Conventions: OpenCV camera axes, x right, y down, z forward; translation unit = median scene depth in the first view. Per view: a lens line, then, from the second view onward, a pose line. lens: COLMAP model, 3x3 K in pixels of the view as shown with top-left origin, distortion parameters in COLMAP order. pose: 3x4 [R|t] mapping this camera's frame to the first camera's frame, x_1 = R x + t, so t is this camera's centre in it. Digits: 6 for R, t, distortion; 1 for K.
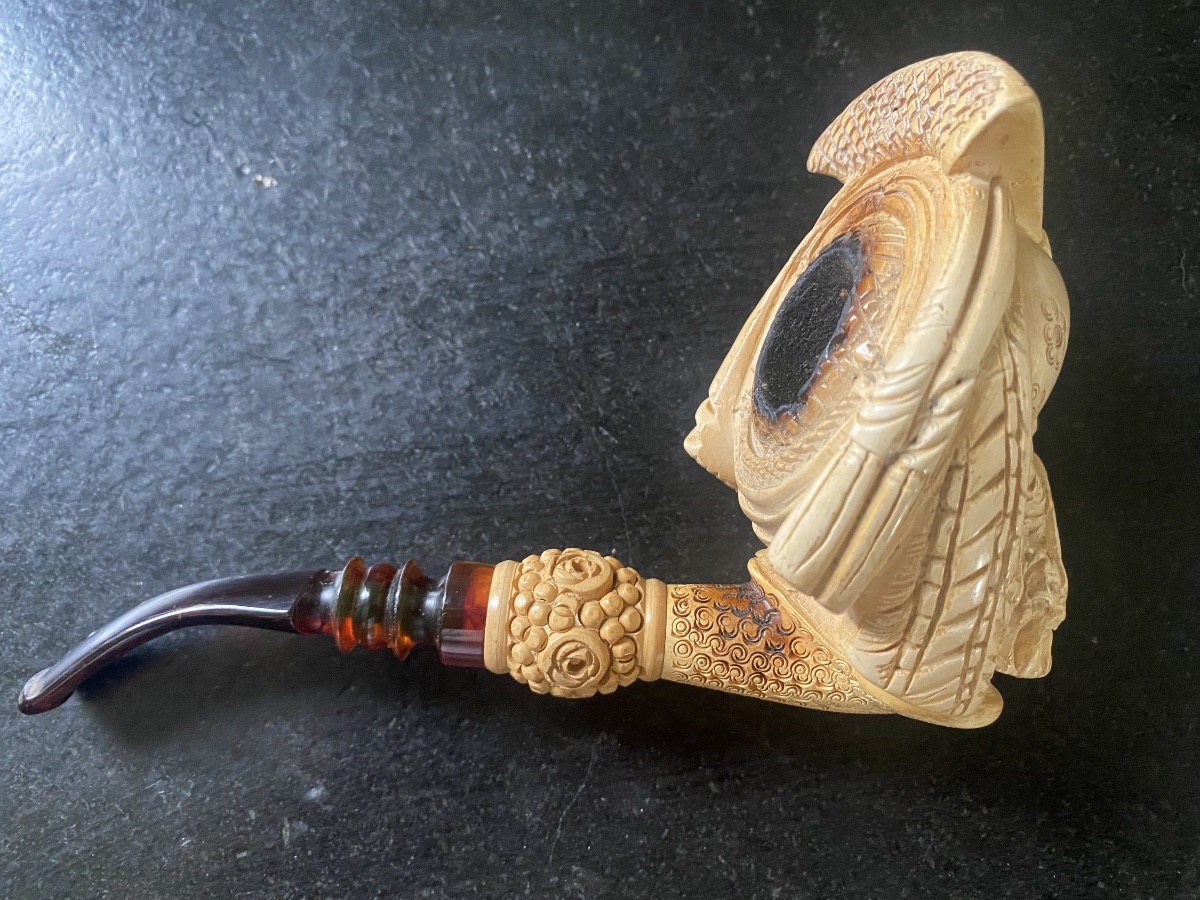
lens RADIAL K [[823.9, 0, 600.0], [0, 823.9, 450.0], [0, 0, 1]] dist [0.001854, -0.083024]
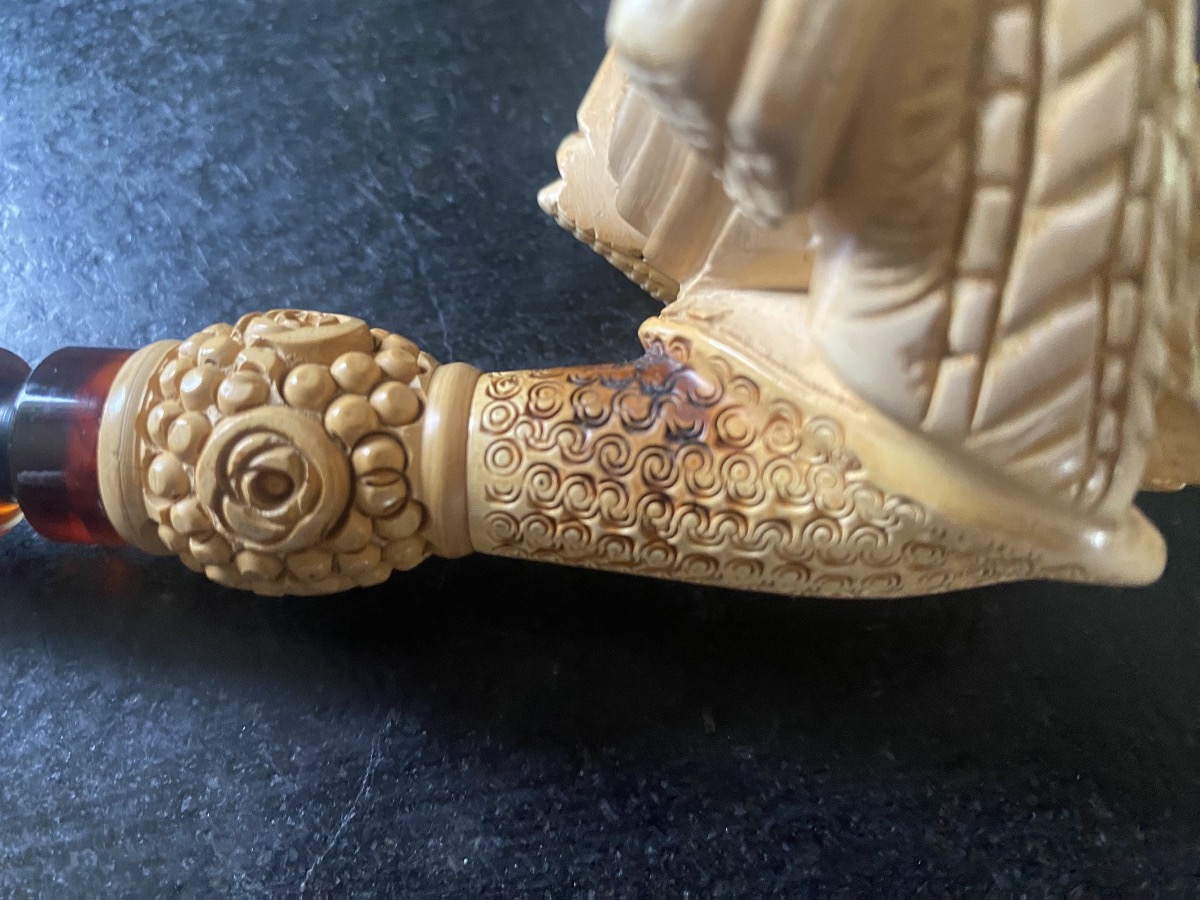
lens RADIAL K [[895.7, 0, 600.0], [0, 895.7, 450.0], [0, 0, 1]] dist [-0.033485, -0.009814]
pose [[0.999095, -0.033837, 0.025765, 0.126623], [0.038005, 0.982241, -0.183733, 0.292815], [-0.019090, 0.184546, 0.982638, 0.416897]]
